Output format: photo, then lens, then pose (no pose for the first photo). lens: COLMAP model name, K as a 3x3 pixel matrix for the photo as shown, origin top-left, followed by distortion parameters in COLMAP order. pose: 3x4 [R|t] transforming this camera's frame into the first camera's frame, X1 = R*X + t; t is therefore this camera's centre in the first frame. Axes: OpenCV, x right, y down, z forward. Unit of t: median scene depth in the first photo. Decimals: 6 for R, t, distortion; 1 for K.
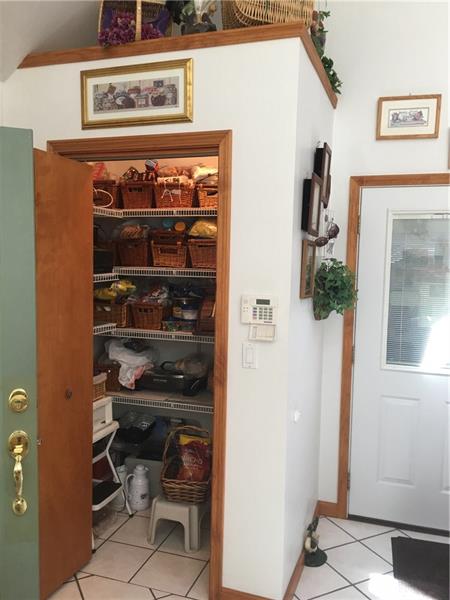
lens RADIAL K [[515.6, 0, 228.5], [0, 515.6, 301.3], [0, 0, 1]] dist [0.065714, -0.055328]
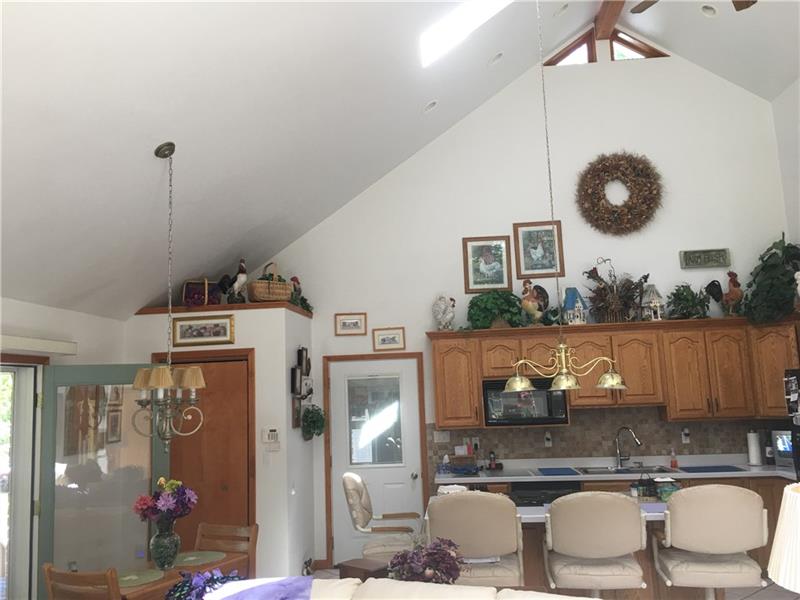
lens RADIAL K [[687.5, 0, 400.4], [0, 687.5, 293.6], [0, 0, 1]] dist [0.065714, -0.055328]
pose [[0.971499, -0.027540, 0.235440, -0.064840], [0.077756, 0.975296, -0.206763, 0.068426], [-0.223930, 0.219177, 0.949640, -1.653746]]
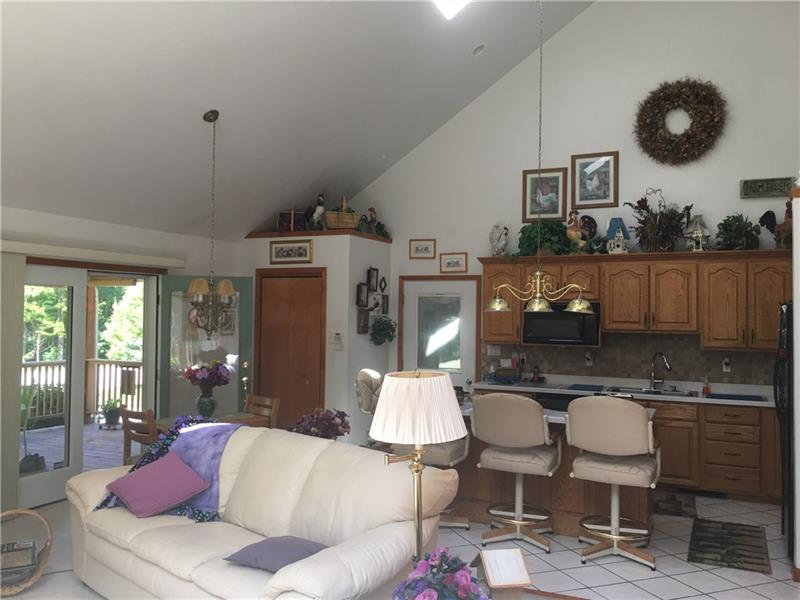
lens RADIAL K [[687.5, 0, 401.1], [0, 687.5, 292.6], [0, 0, 1]] dist [0.065714, -0.055328]
pose [[0.994614, -0.012982, -0.102837, 0.657880], [0.002010, 0.994355, -0.106085, 0.142345], [0.103633, 0.105307, 0.989025, -2.108905]]
